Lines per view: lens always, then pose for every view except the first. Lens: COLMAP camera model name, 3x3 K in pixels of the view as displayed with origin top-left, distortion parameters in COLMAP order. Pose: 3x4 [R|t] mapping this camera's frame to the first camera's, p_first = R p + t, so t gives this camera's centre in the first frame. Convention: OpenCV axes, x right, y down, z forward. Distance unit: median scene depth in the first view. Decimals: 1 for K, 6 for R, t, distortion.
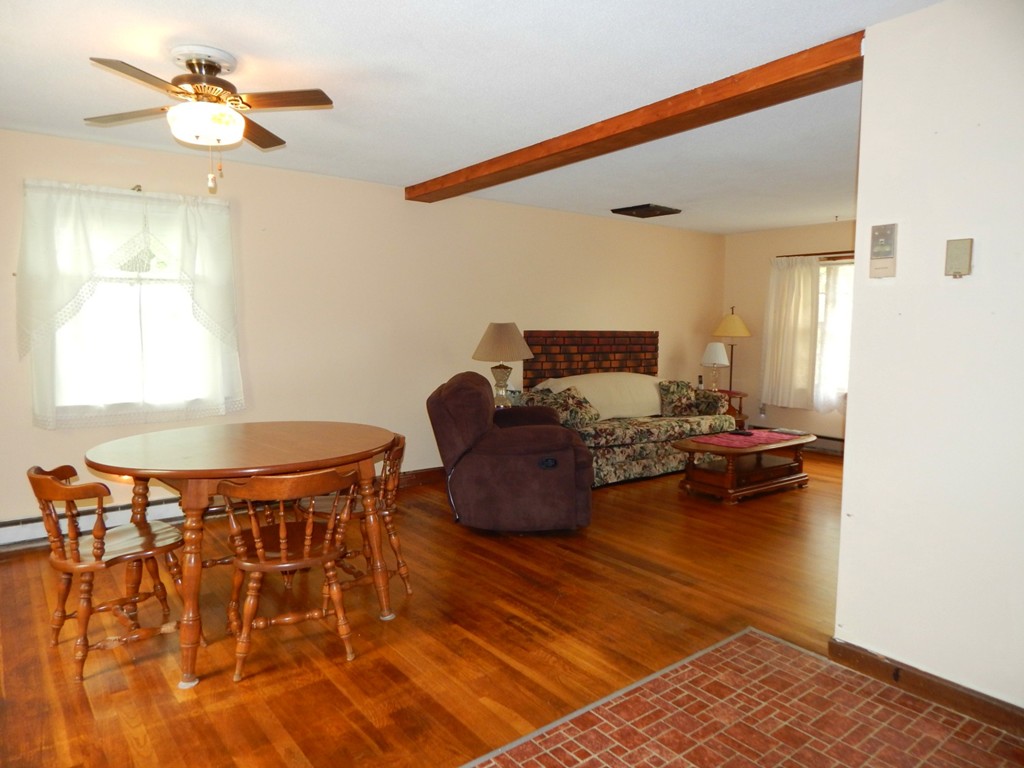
lens RADIAL K [[674.3, 0, 512.0], [0, 674.3, 384.0], [0, 0, 1]] dist [-0.004672, -0.001342]
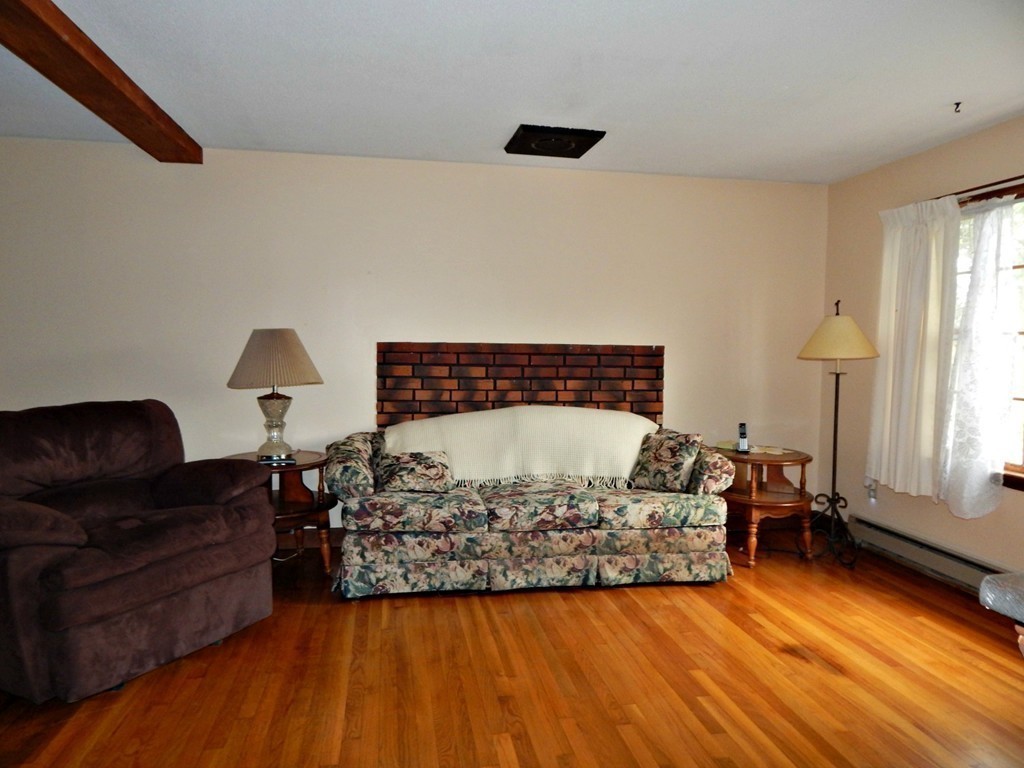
lens RADIAL K [[710.9, 0, 512.0], [0, 710.9, 394.9], [0, 0, 1]] dist [0.033487, 0.000143]
pose [[0.878888, 0.040701, -0.475288, 0.472608], [-0.044453, 0.999006, 0.003347, -0.034140], [0.474951, 0.018186, 0.879824, 0.420713]]
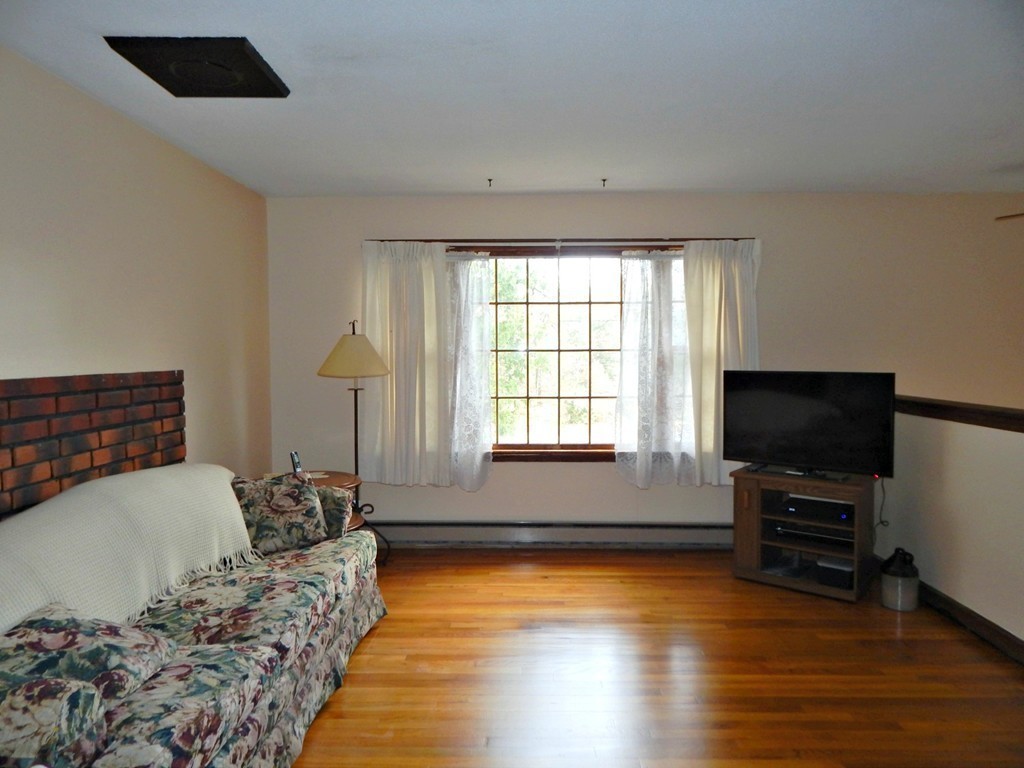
lens RADIAL K [[674.3, 0, 512.0], [0, 674.3, 384.0], [0, 0, 1]] dist [-0.004672, -0.001342]
pose [[0.635142, -0.050094, 0.770769, 0.002006], [0.071904, 0.997396, 0.005571, -0.063533], [-0.769041, 0.051884, 0.637090, 0.612835]]
